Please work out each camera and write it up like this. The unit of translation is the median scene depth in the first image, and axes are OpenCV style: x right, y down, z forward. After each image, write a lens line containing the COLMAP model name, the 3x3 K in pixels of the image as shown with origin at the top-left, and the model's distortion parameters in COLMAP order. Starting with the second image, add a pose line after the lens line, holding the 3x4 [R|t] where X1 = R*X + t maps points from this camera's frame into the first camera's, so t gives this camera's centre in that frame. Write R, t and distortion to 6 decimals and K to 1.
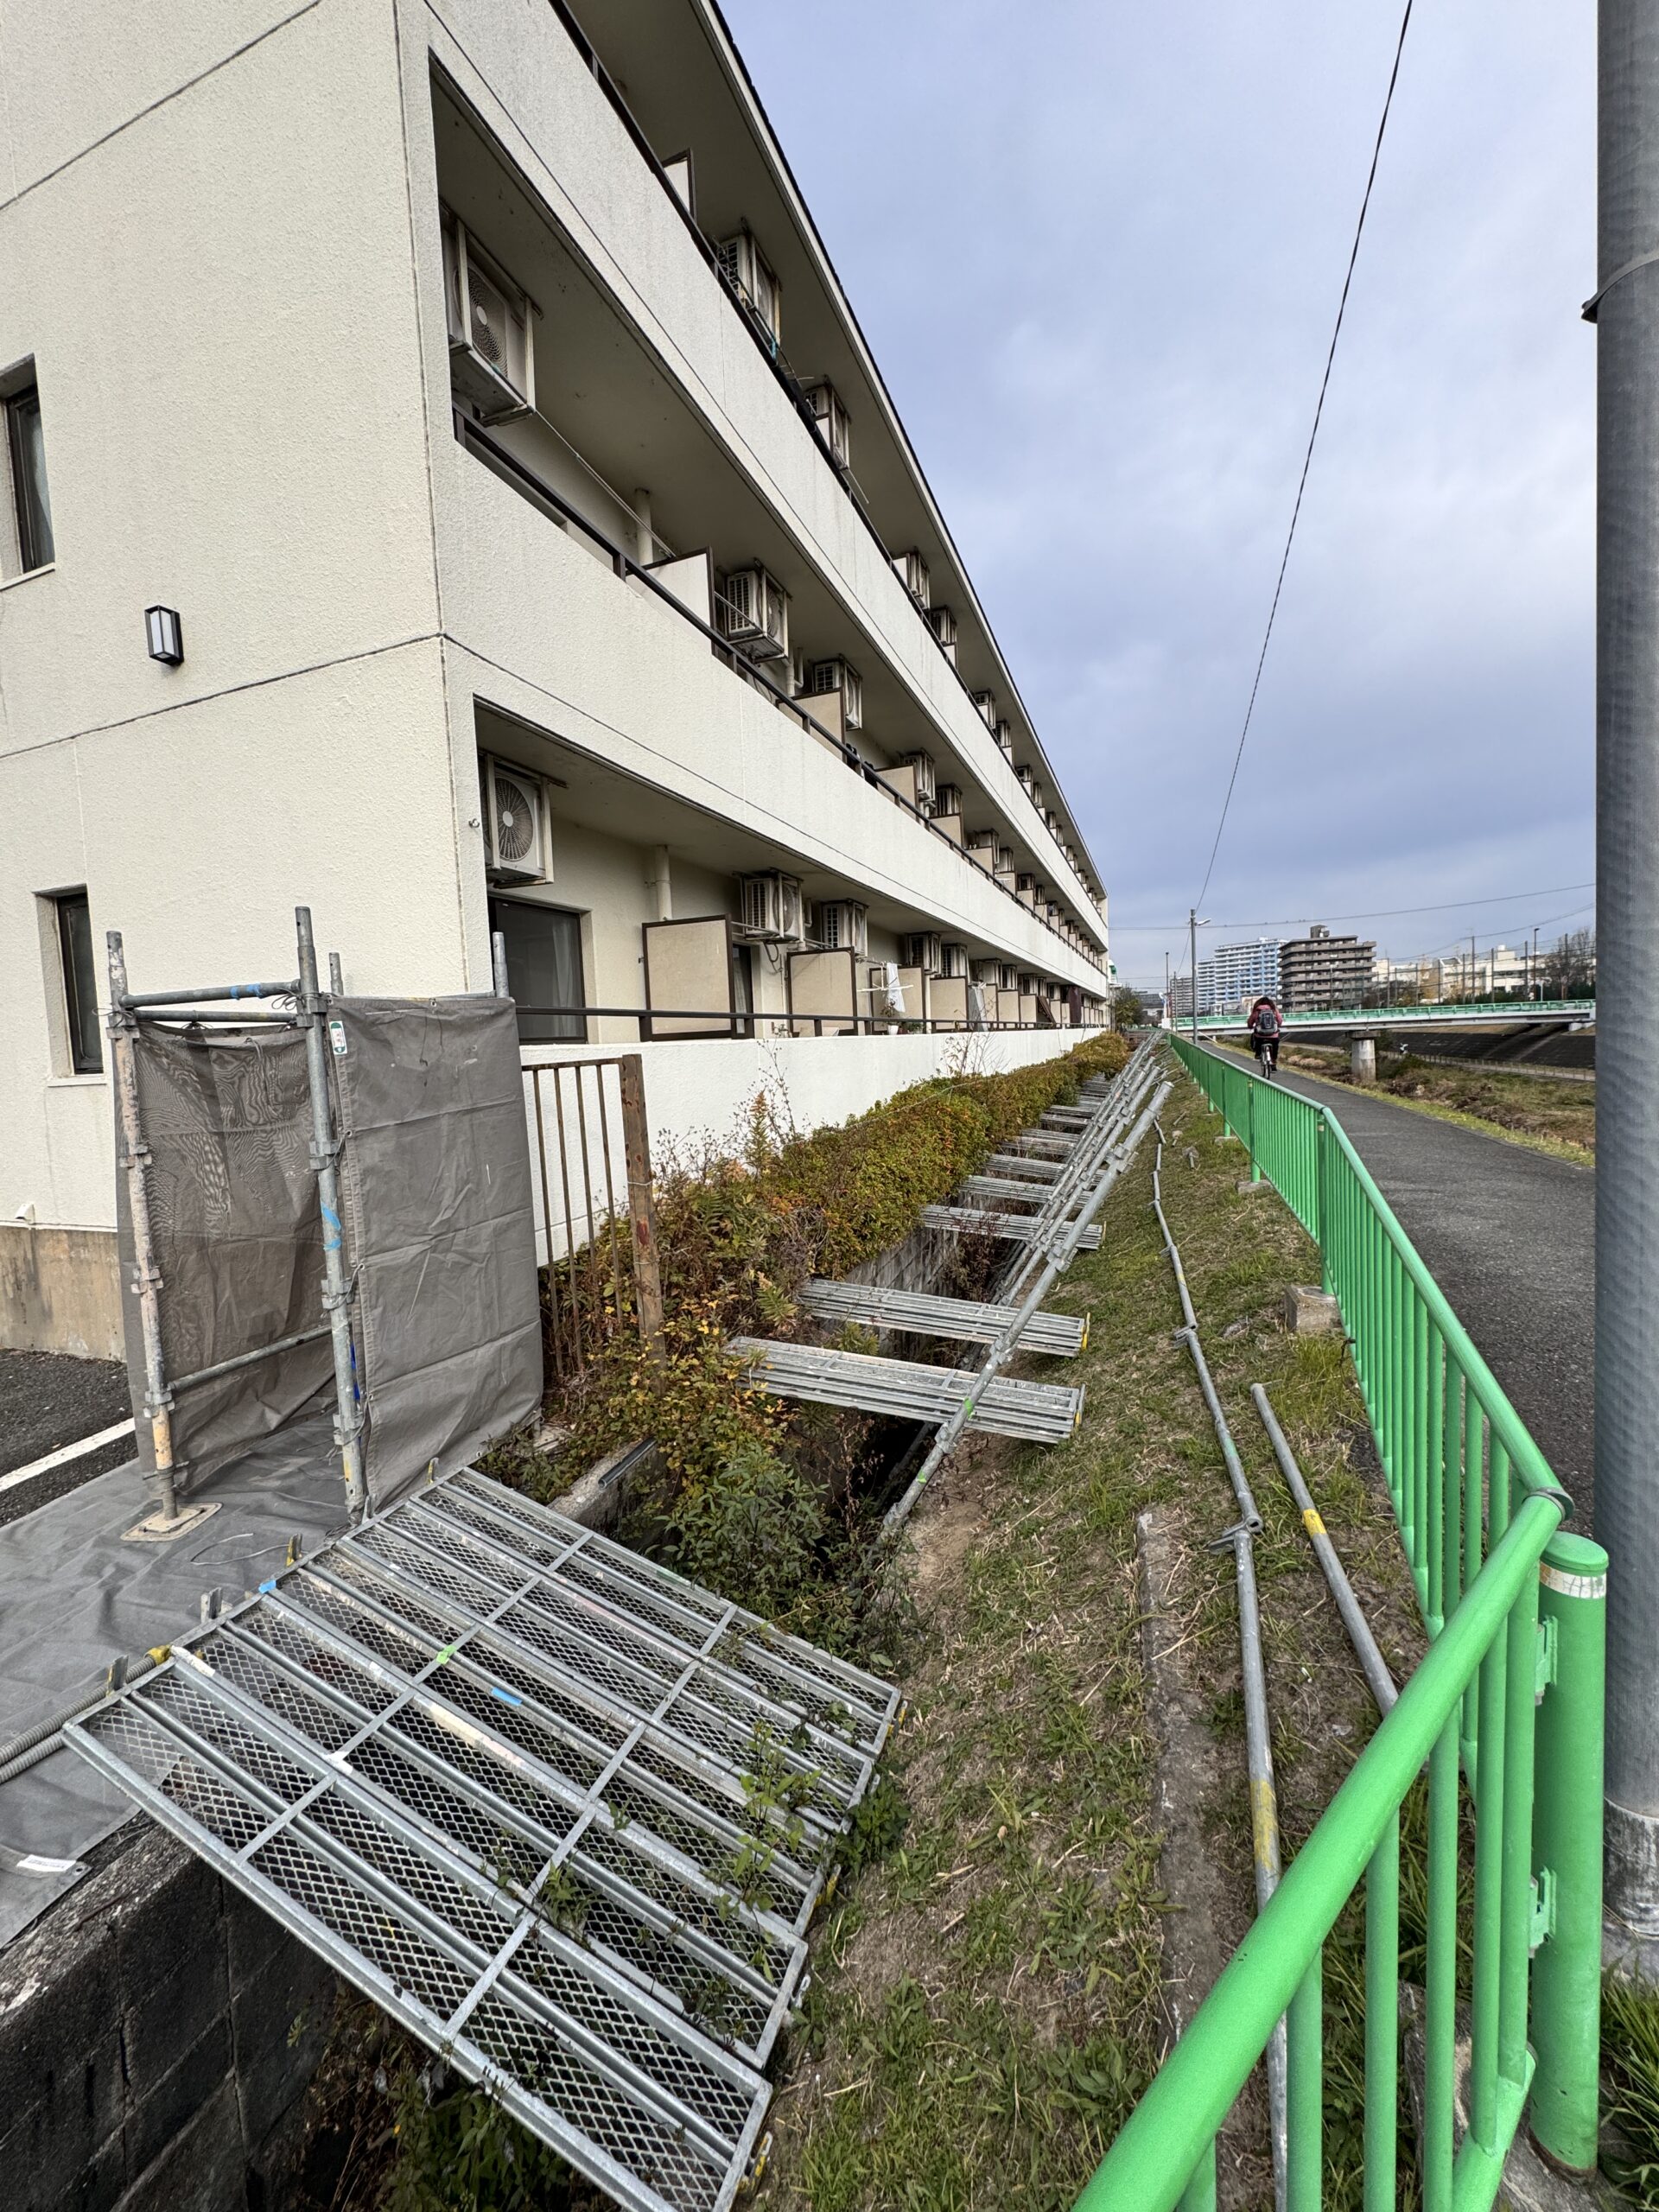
lens RADIAL K [[884.6, 0, 818.3], [0, 884.6, 1110.9], [0, 0, 1]] dist [-0.012218, 0.000058]
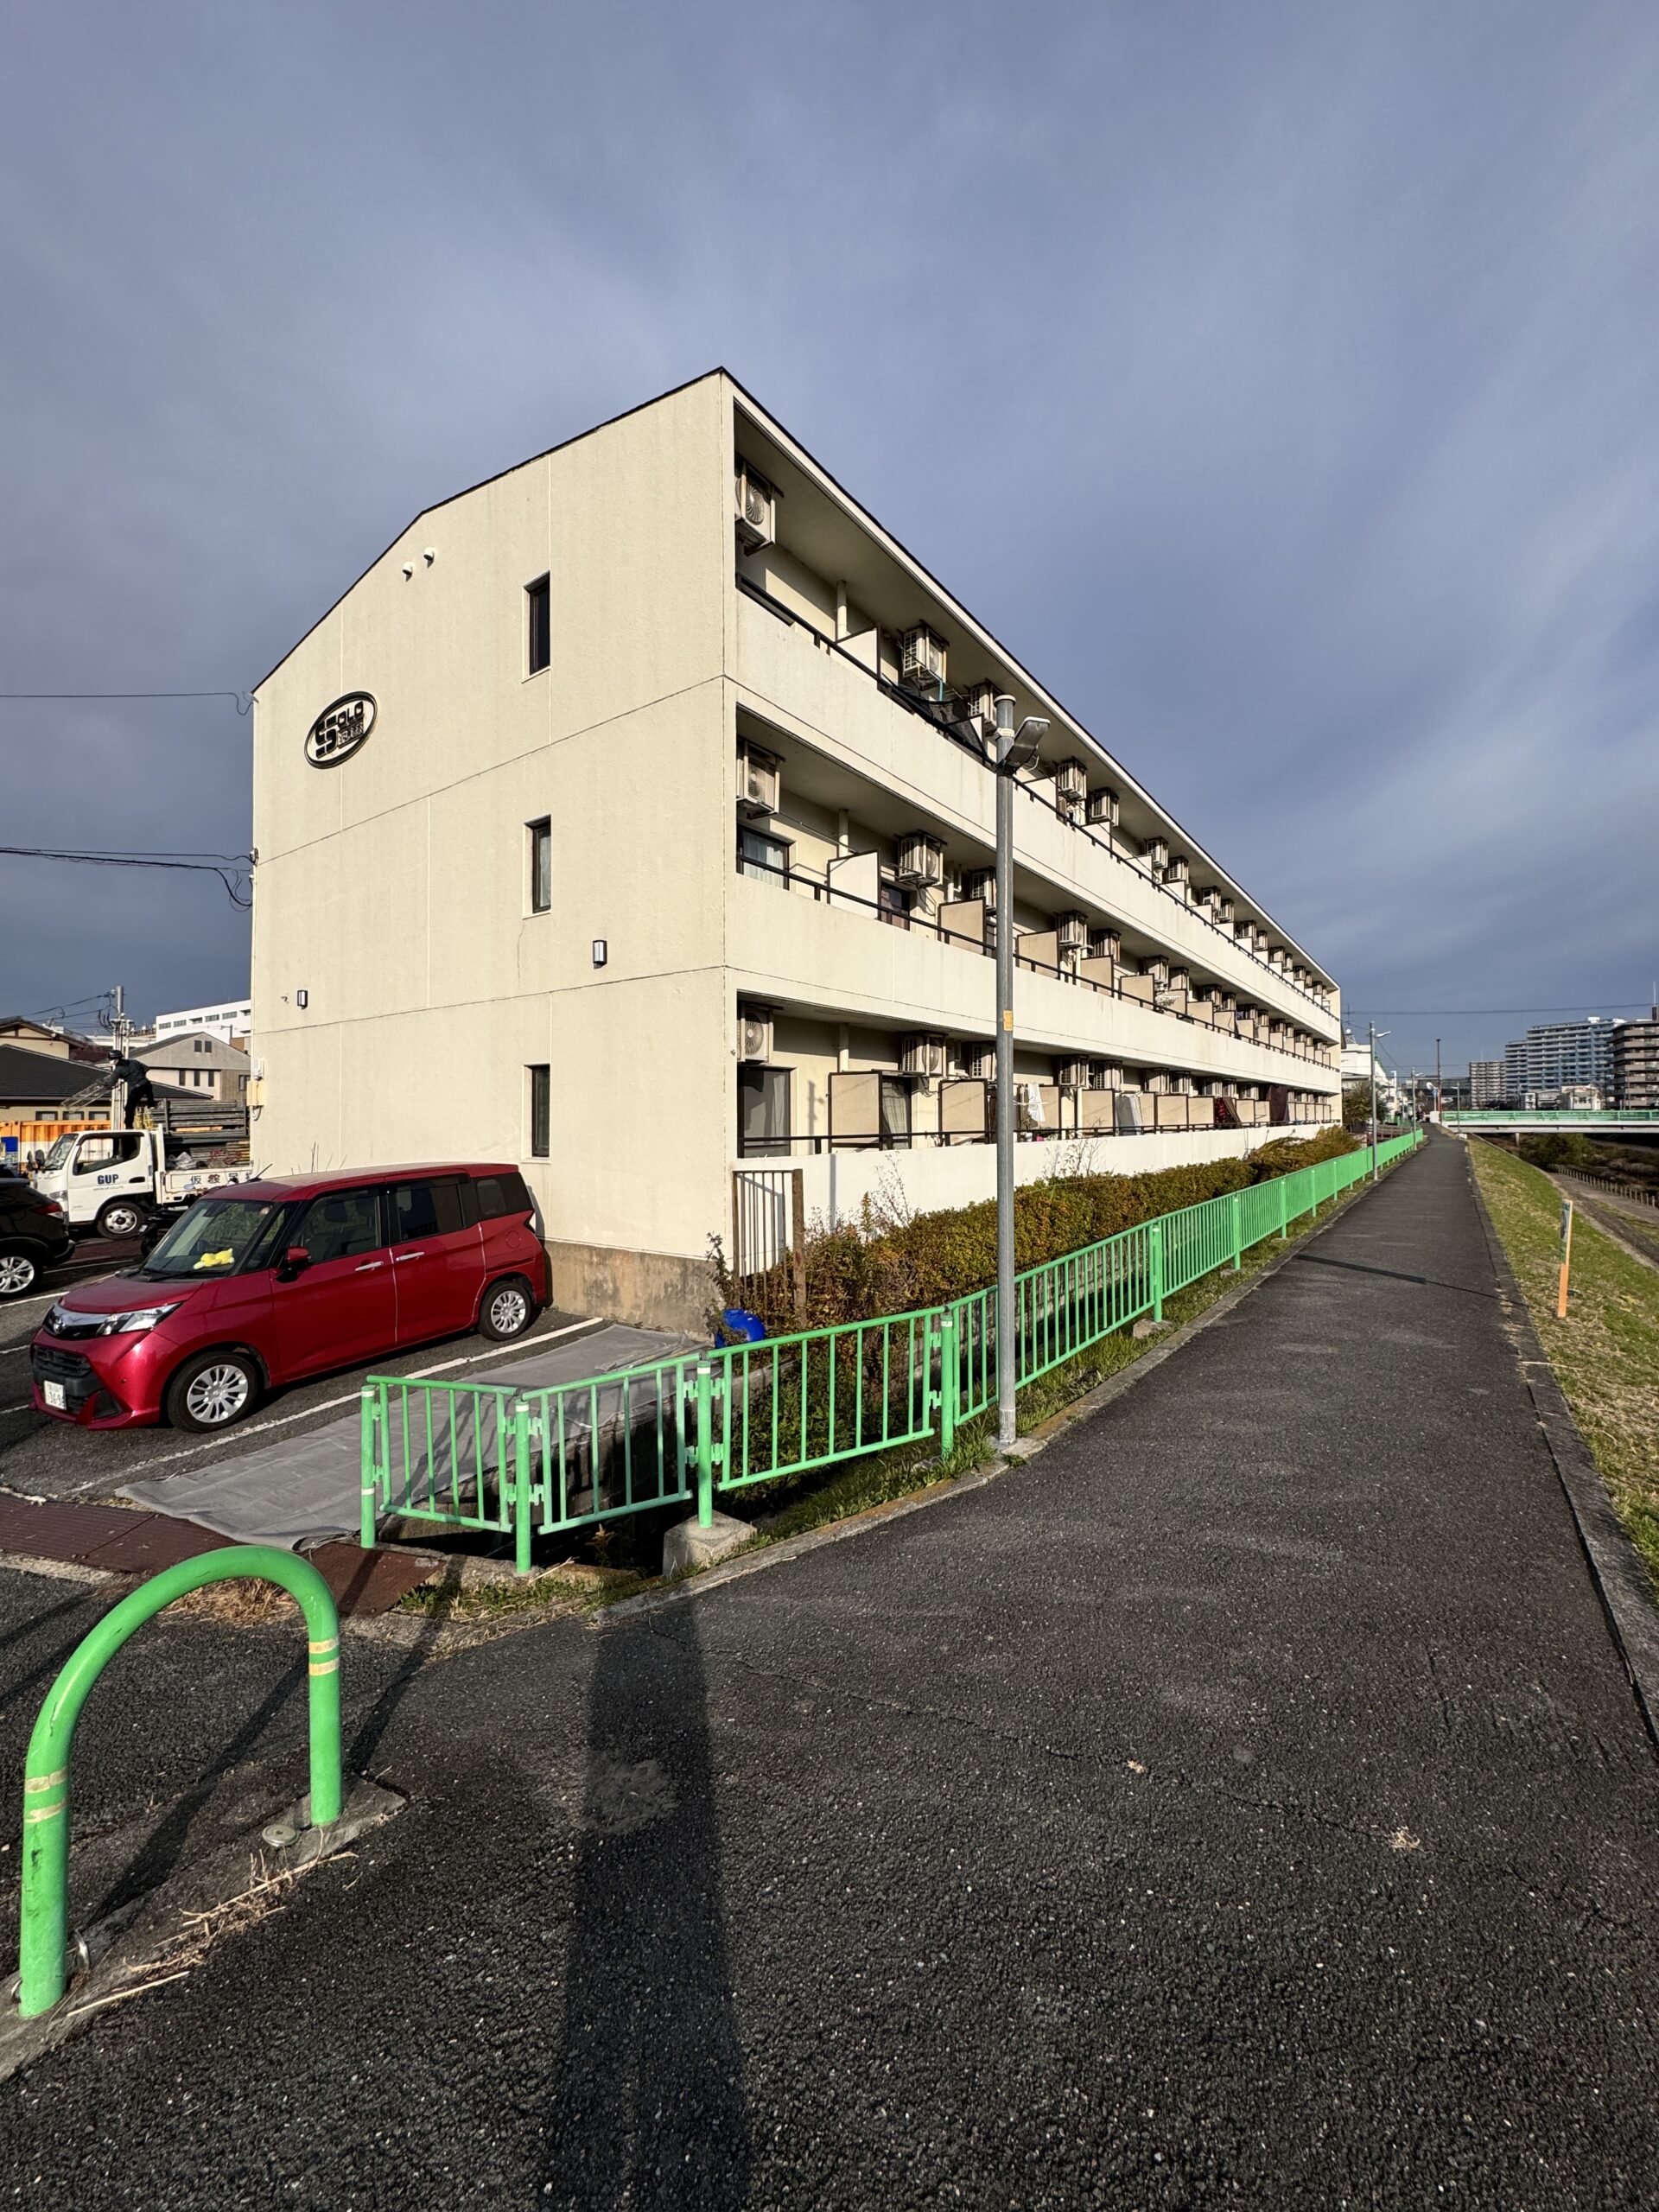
lens RADIAL K [[884.6, 0, 818.3], [0, 884.6, 1110.9], [0, 0, 1]] dist [-0.012218, 0.000058]
pose [[0.966431, 0.039512, -0.253869, 0.151254], [-0.059812, 0.995555, -0.072747, -0.022467], [0.249866, 0.085489, 0.964499, -0.423616]]
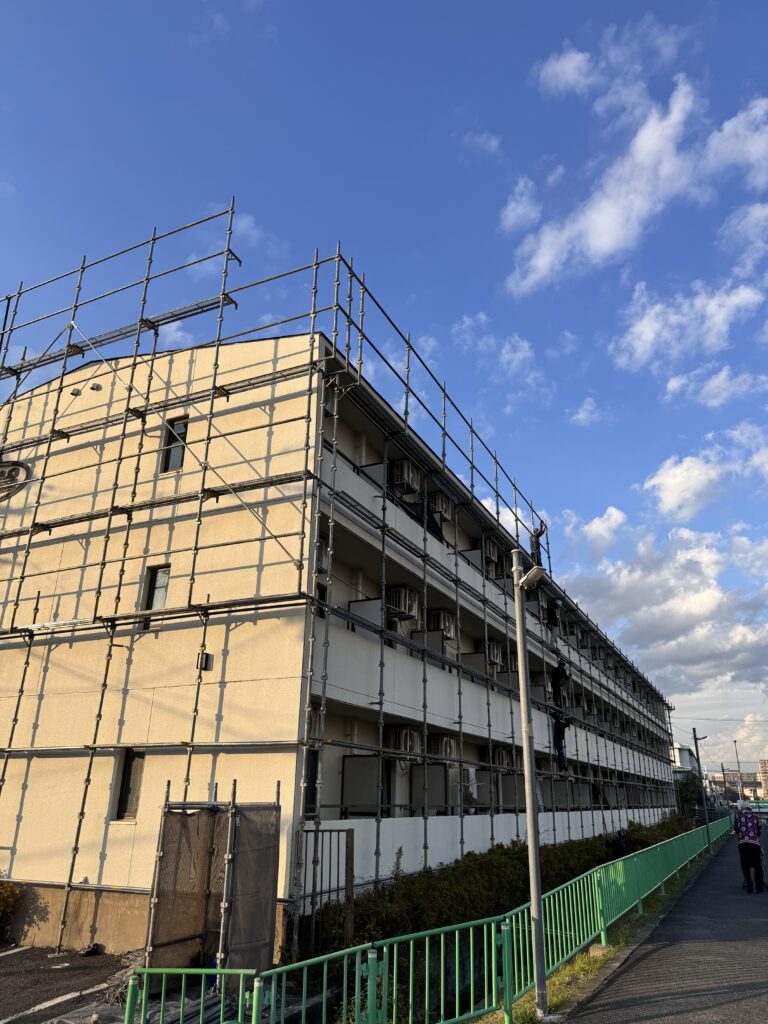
lens RADIAL K [[731.8, 0, 381.4], [0, 731.8, 499.9], [0, 0, 1]] dist [-0.006815, -0.009531]
pose [[0.995432, 0.032095, -0.089920, 0.026284], [-0.069044, 0.892478, -0.445775, 0.016462], [0.065945, 0.449947, 0.890617, -0.696863]]
